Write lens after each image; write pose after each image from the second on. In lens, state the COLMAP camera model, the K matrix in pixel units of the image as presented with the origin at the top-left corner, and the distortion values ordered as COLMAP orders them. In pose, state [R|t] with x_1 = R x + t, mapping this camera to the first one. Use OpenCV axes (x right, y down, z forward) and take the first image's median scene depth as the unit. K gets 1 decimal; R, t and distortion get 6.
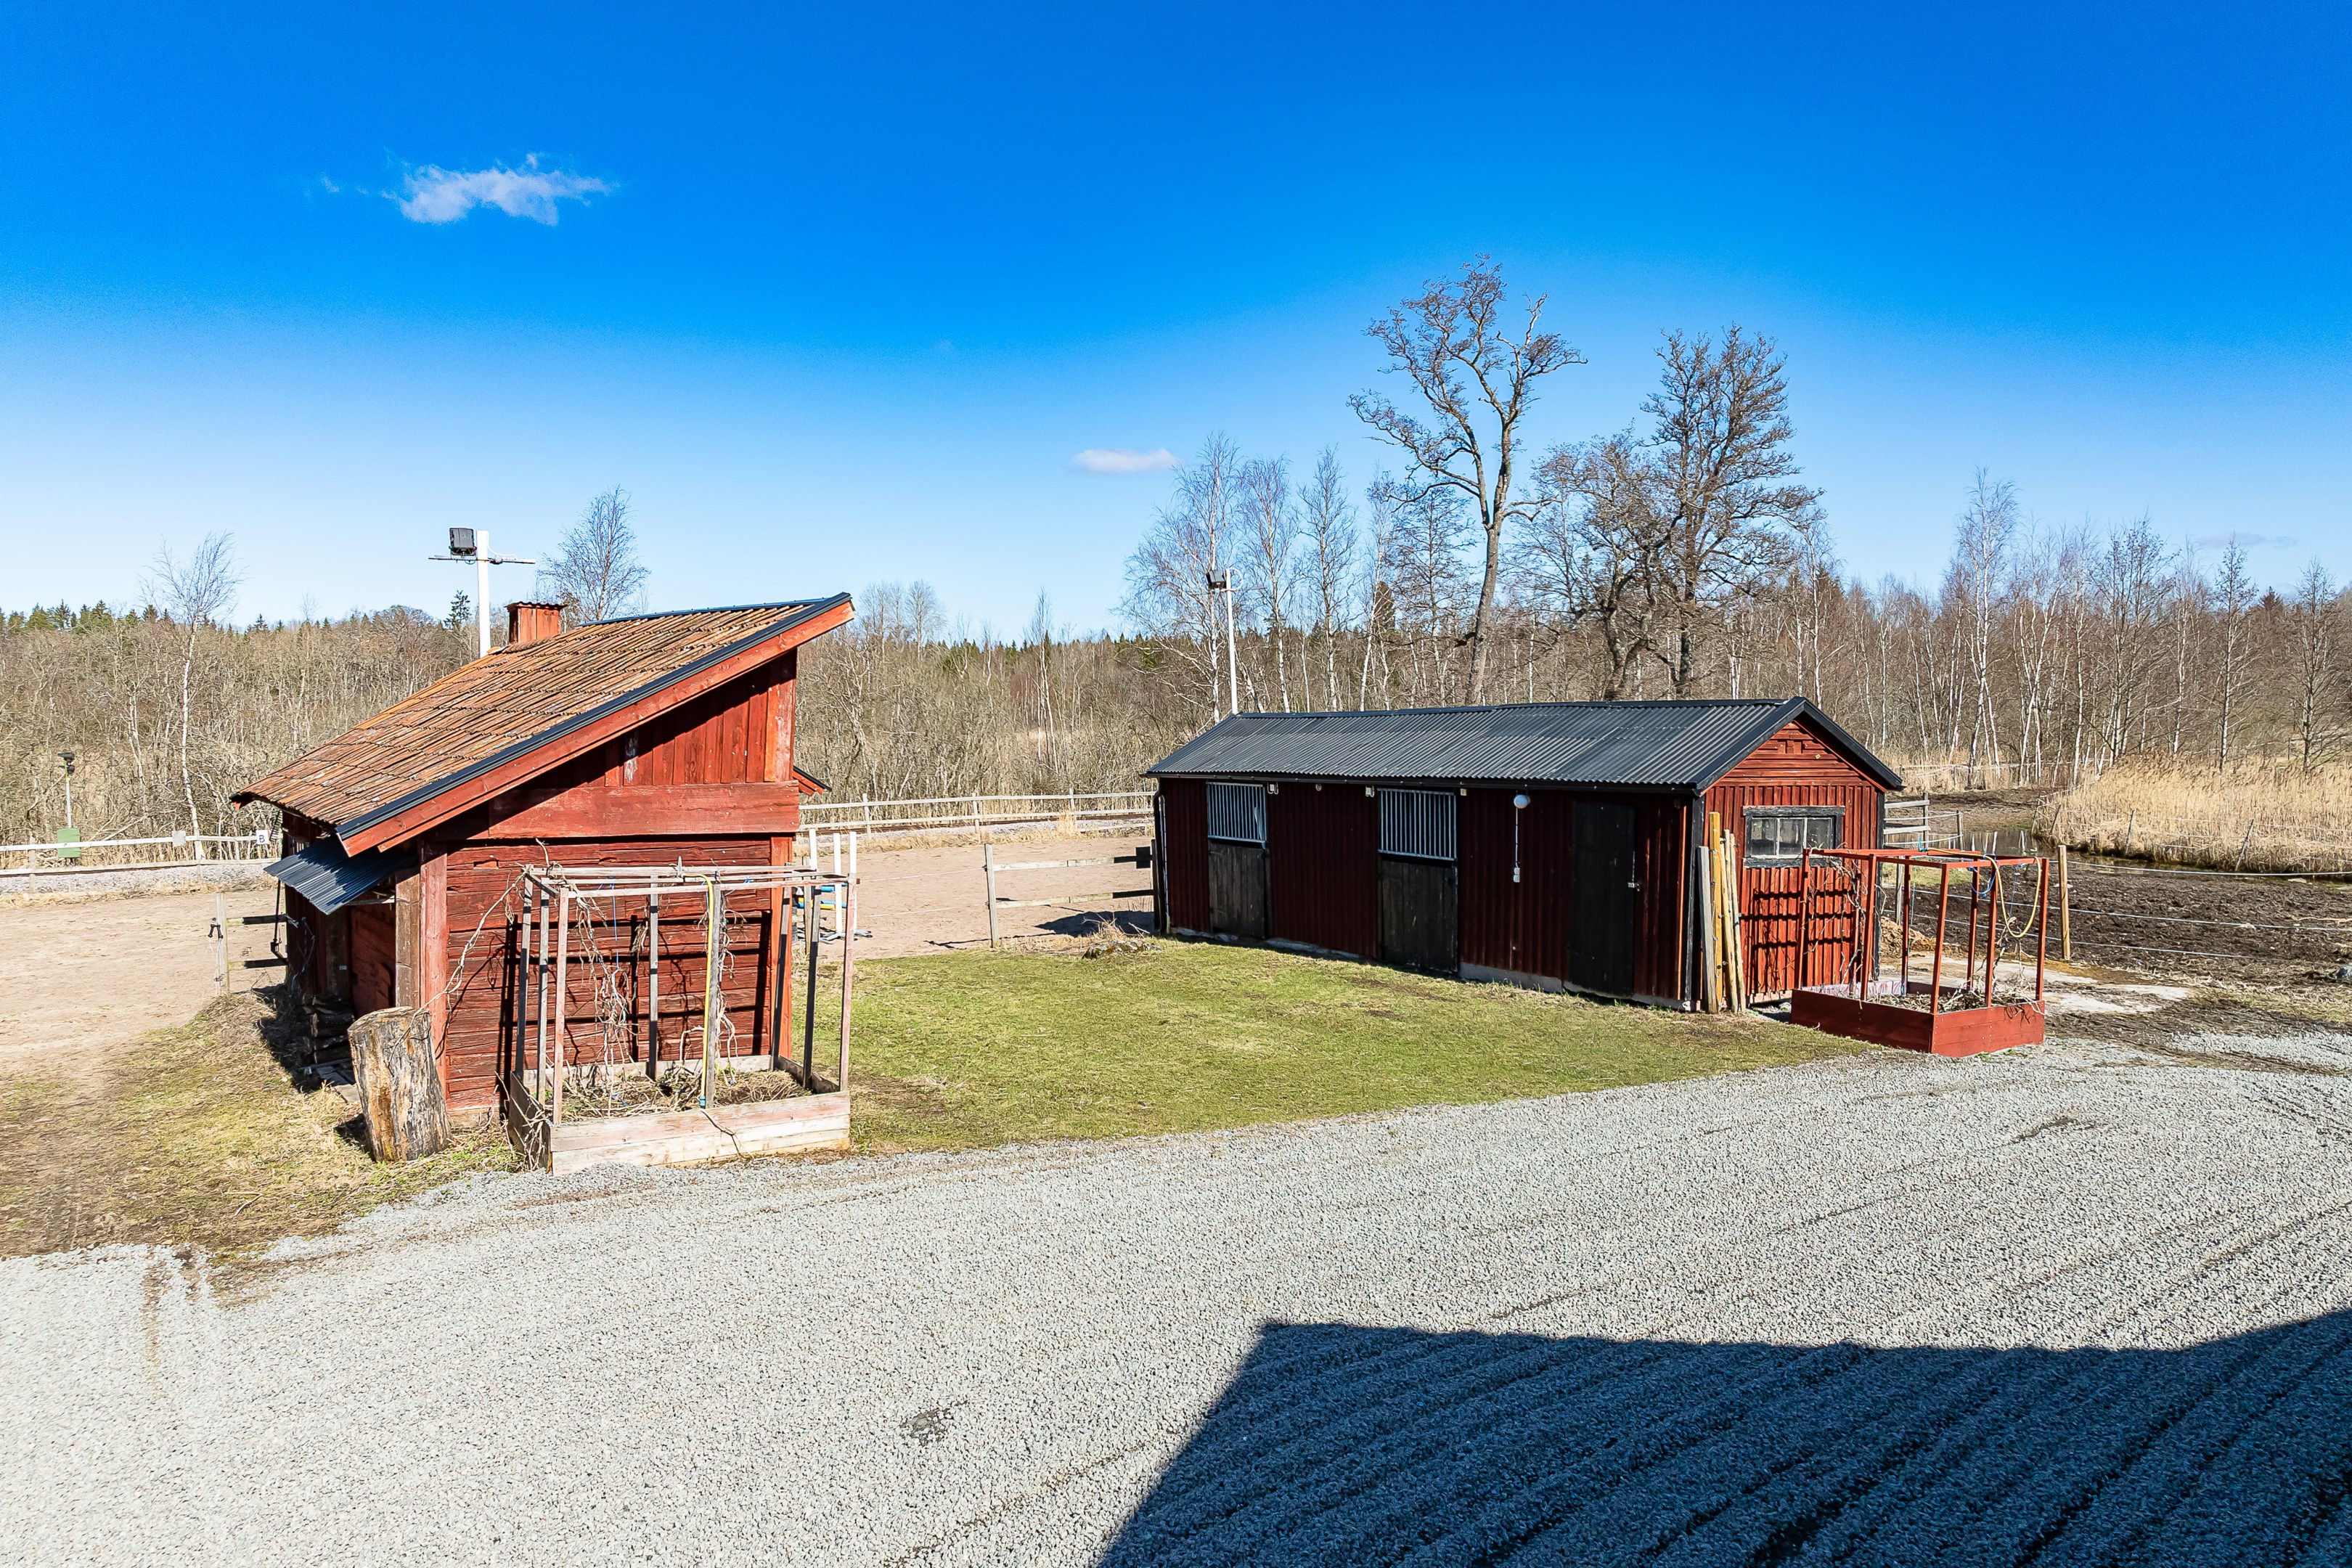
lens RADIAL K [[1644.2, 0, 1176.0], [0, 1644.2, 784.0], [0, 0, 1]] dist [-0.003231, -0.000820]
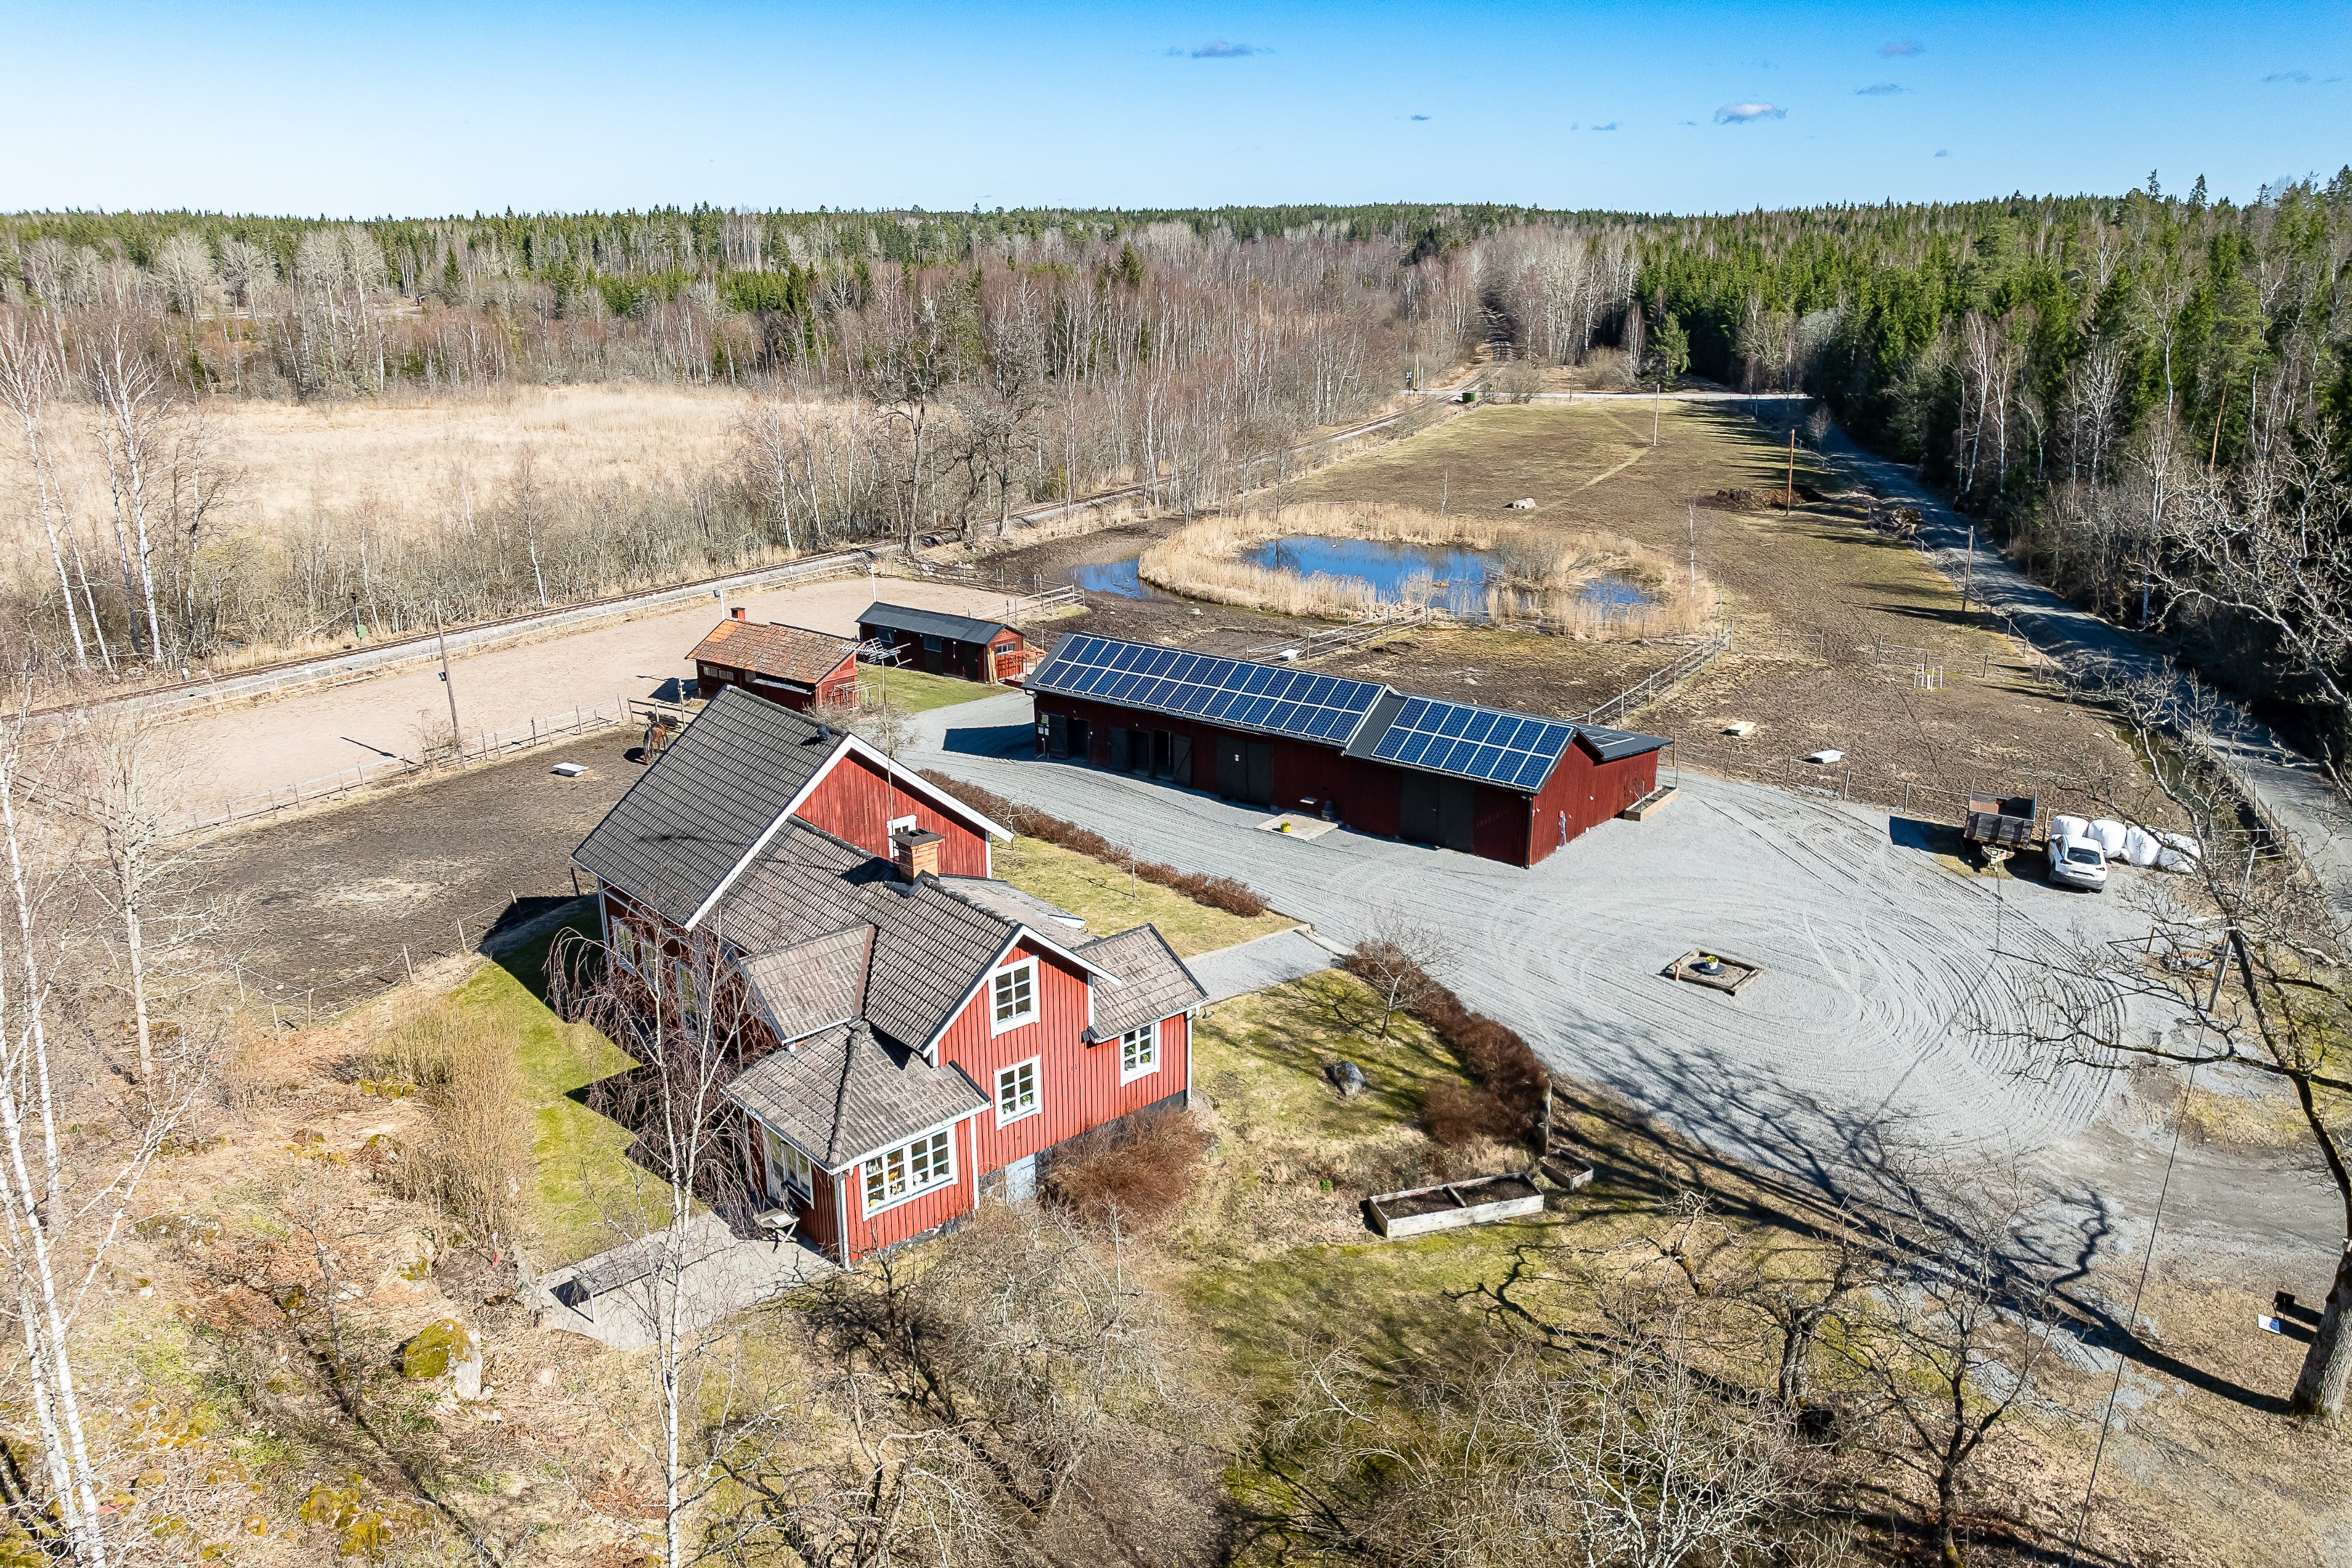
lens RADIAL K [[1705.7, 0, 1173.0], [0, 1705.7, 725.7], [0, 0, 1]] dist [-0.036434, 0.001708]
pose [[0.934253, -0.085904, 0.346109, -0.351722], [0.001887, 0.971729, 0.236090, -0.346837], [-0.356605, -0.219914, 0.908004, -1.431571]]
